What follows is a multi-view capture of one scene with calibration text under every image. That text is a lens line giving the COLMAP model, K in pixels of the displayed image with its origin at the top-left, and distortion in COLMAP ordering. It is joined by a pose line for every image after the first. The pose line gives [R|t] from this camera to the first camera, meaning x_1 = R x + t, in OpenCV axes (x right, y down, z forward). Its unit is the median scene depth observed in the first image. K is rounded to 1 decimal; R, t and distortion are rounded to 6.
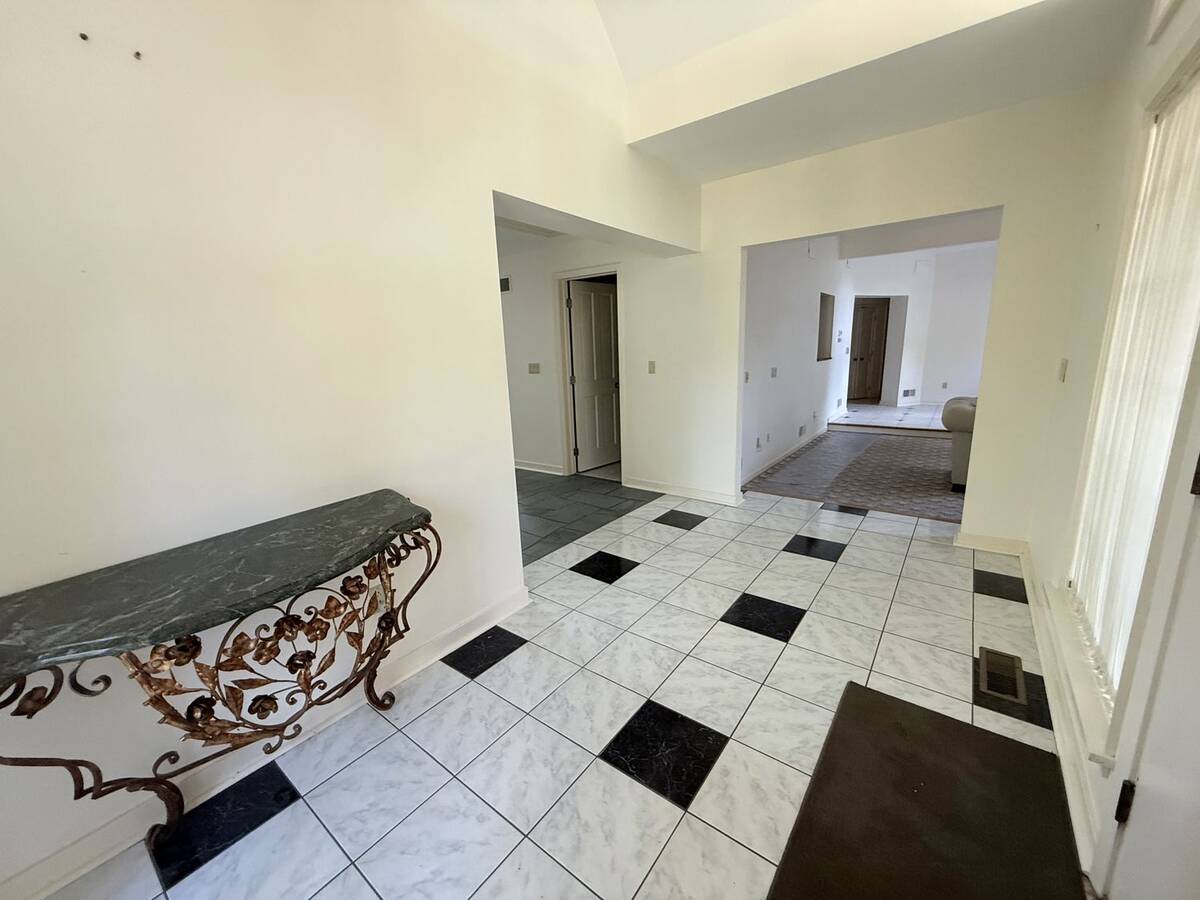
lens RADIAL K [[477.7, 0, 595.8], [0, 477.7, 451.2], [0, 0, 1]] dist [0.000644, -0.000381]
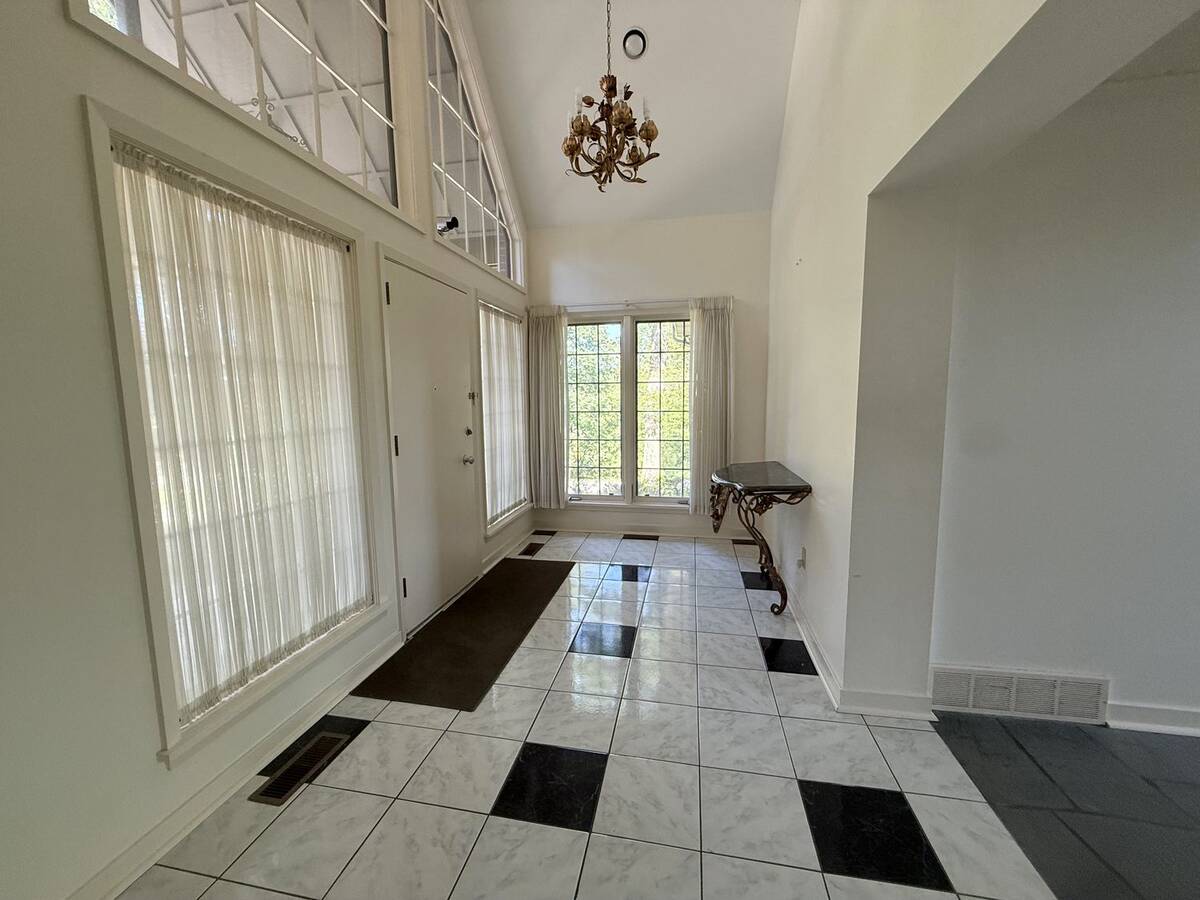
lens RADIAL K [[477.7, 0, 595.8], [0, 477.7, 451.2], [0, 0, 1]] dist [0.000644, -0.000381]
pose [[-0.895238, 0.098830, -0.434490, 0.632432], [-0.049170, 0.947227, 0.316770, -0.381145], [0.442867, 0.304948, -0.843134, 1.685247]]
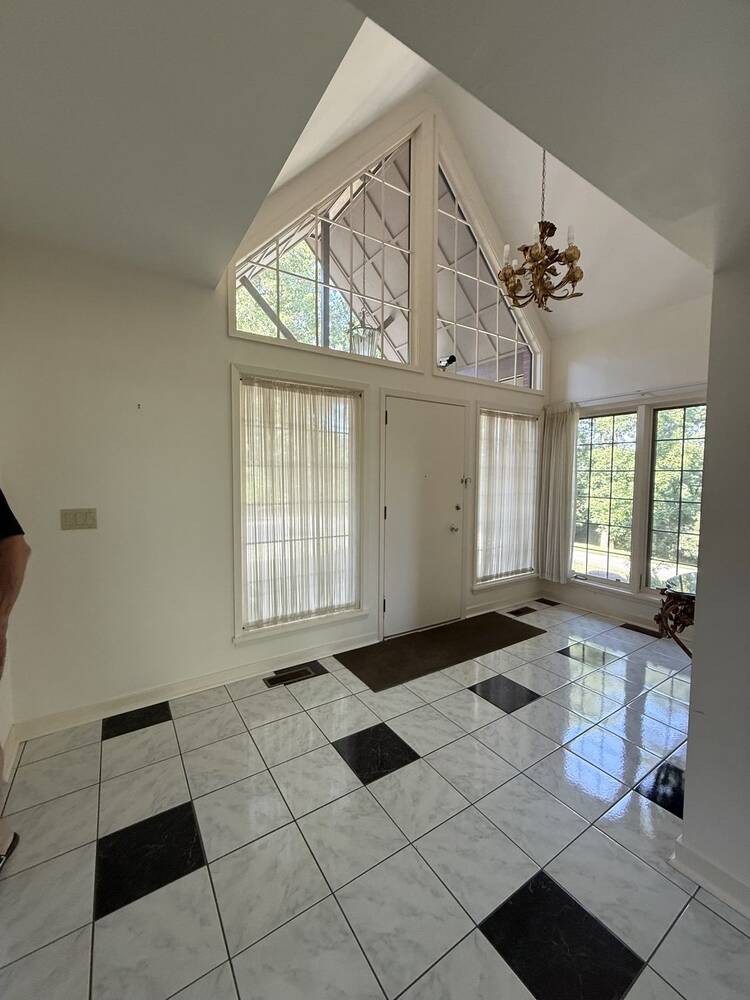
lens RADIAL K [[398.1, 0, 374.3], [0, 398.1, 497.7], [0, 0, 1]] dist [0.000644, -0.000381]
pose [[-0.943903, 0.011098, 0.330036, 0.079582], [0.096361, 0.965194, 0.243137, -0.431949], [-0.315850, 0.261301, -0.912119, 1.873752]]
